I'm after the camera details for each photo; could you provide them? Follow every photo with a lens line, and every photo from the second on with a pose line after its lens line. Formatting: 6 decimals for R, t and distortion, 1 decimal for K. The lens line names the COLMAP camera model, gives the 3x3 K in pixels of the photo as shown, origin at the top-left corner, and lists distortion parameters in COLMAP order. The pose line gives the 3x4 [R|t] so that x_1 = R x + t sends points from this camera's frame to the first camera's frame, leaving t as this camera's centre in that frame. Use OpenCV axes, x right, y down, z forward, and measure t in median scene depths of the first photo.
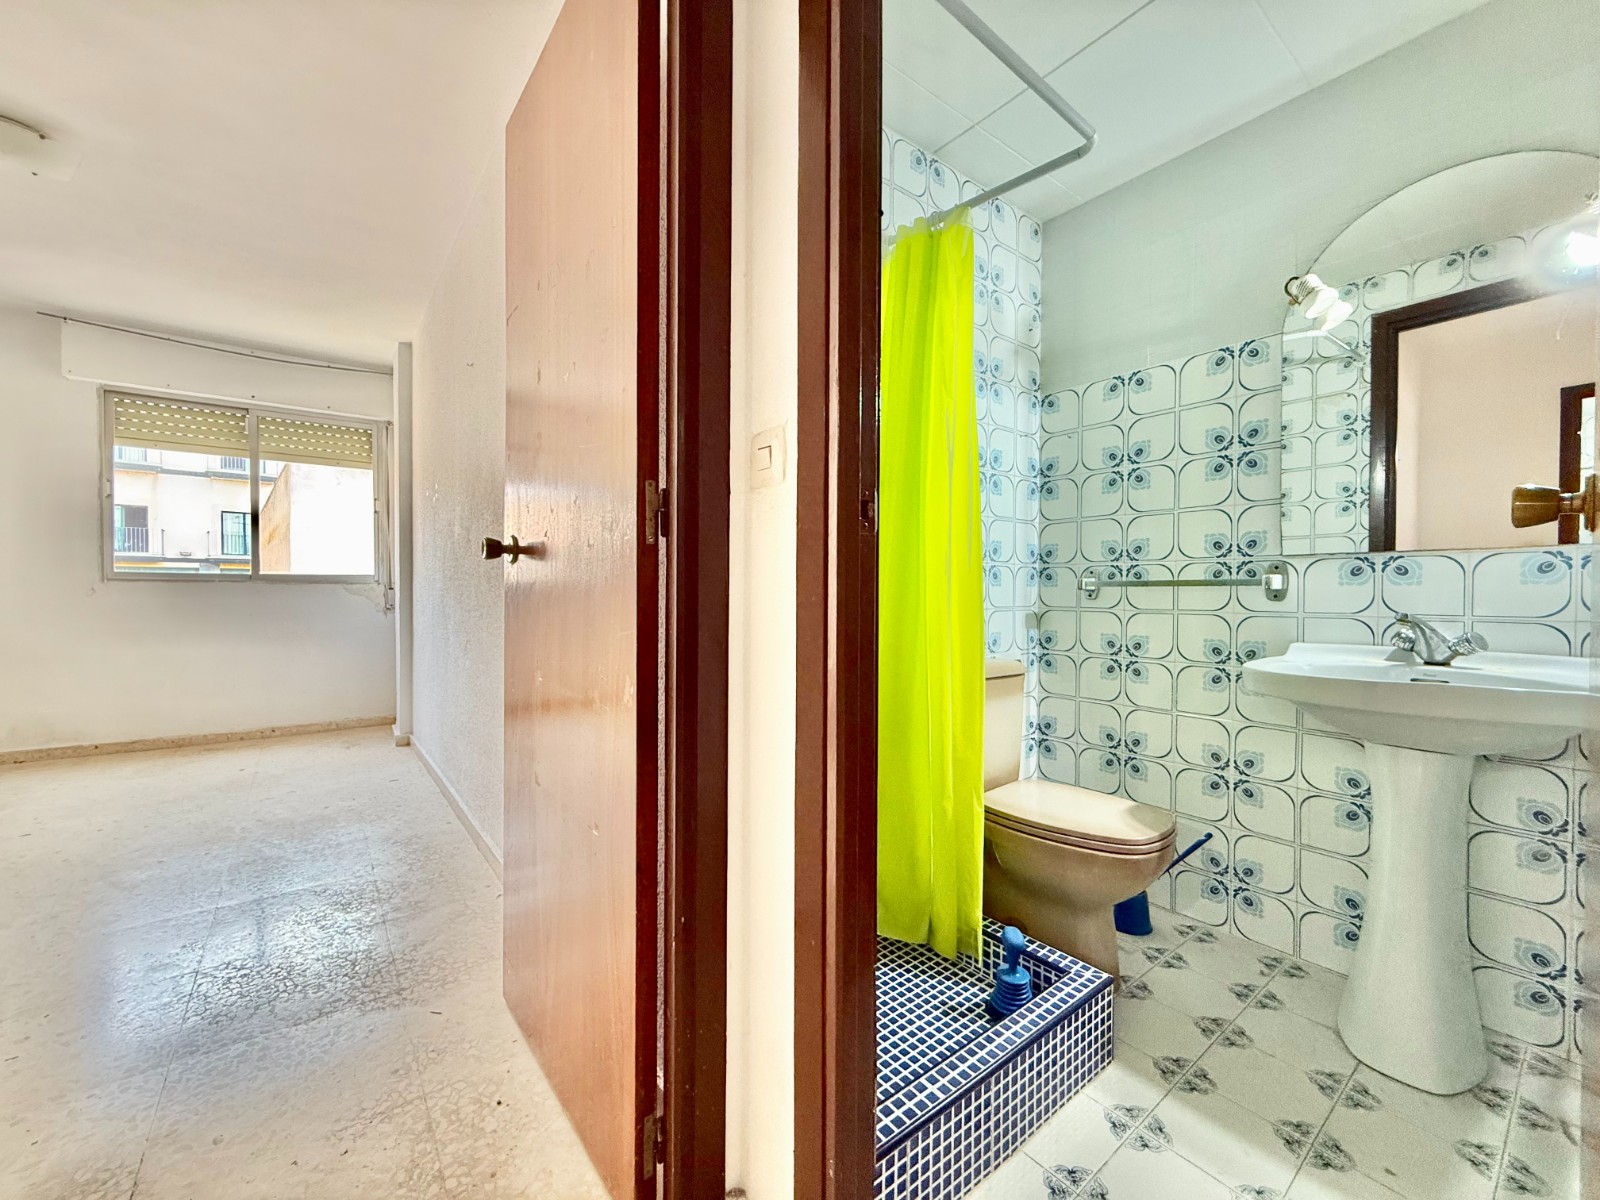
lens RADIAL K [[634.6, 0, 793.9], [0, 634.6, 598.7], [0, 0, 1]] dist [-0.000735, 0.000637]
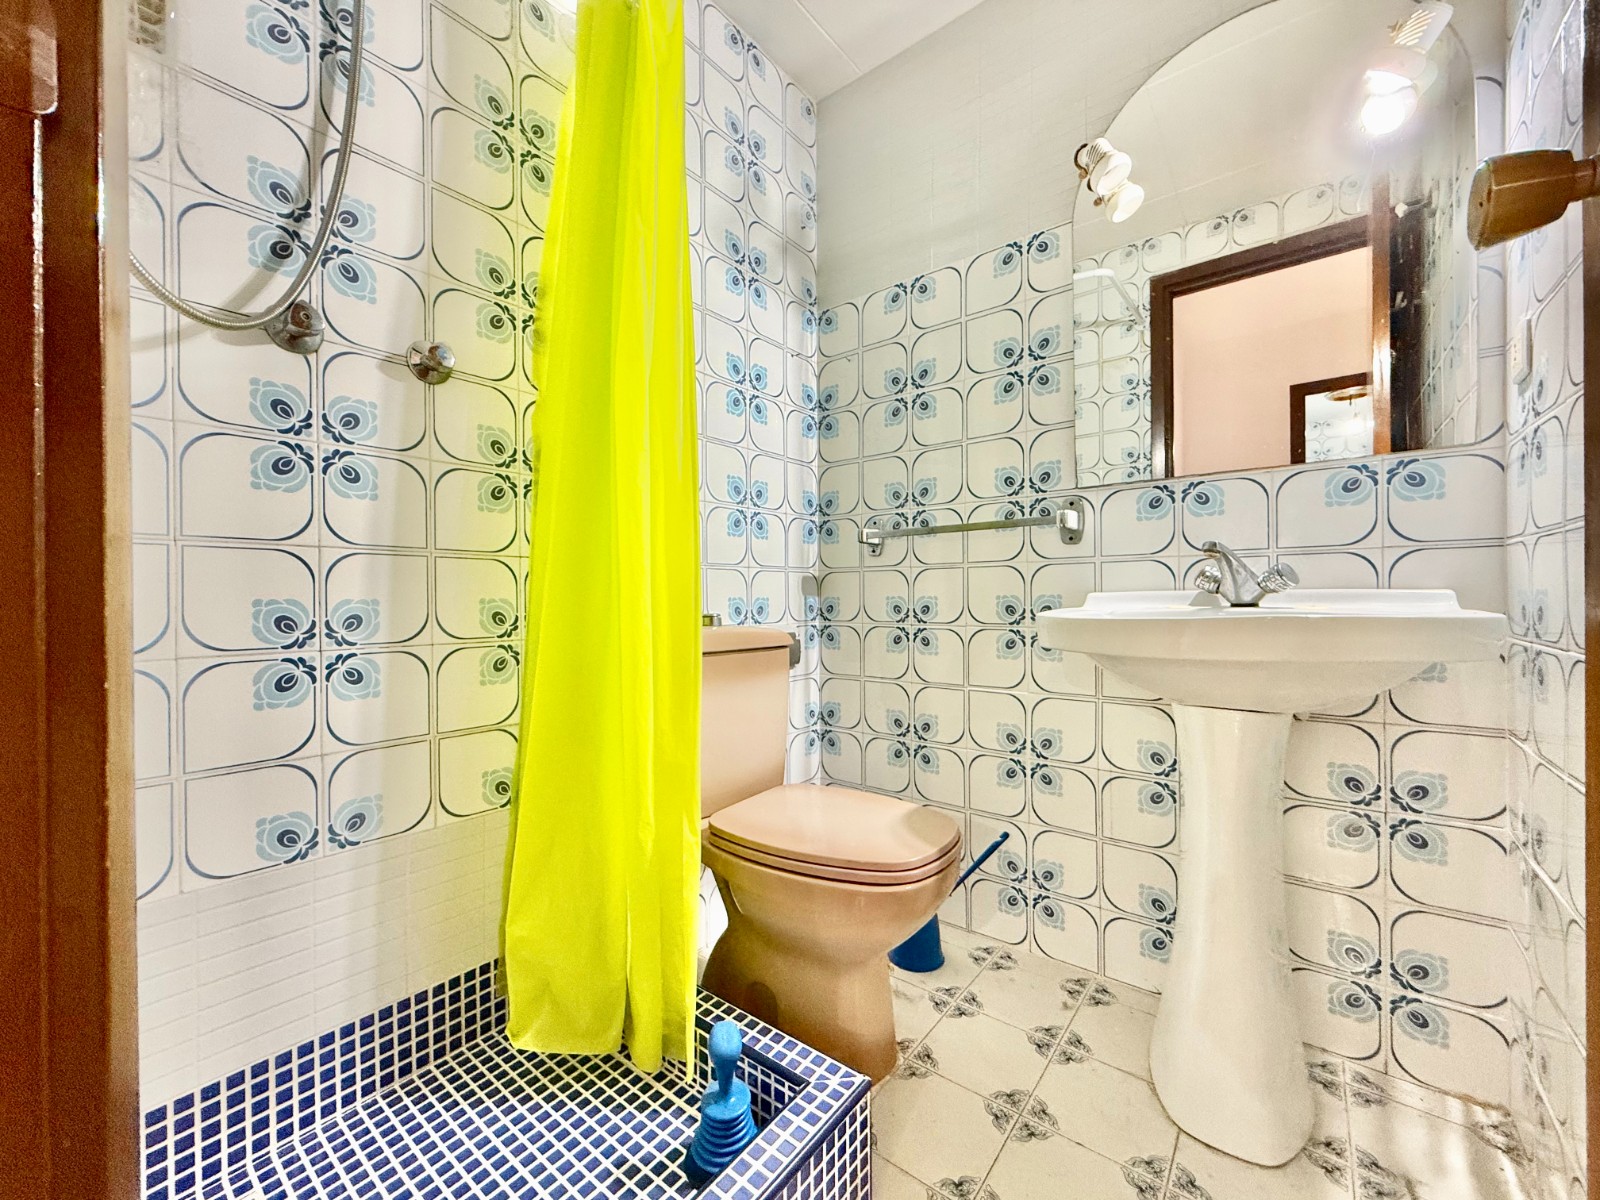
lens RADIAL K [[636.5, 0, 791.4], [0, 636.5, 599.0], [0, 0, 1]] dist [-0.000135, 0.000485]
pose [[0.971419, -0.012290, 0.237051, 0.196891], [0.014434, 0.999869, -0.007310, 0.071566], [-0.236930, 0.010523, 0.971470, 0.266969]]
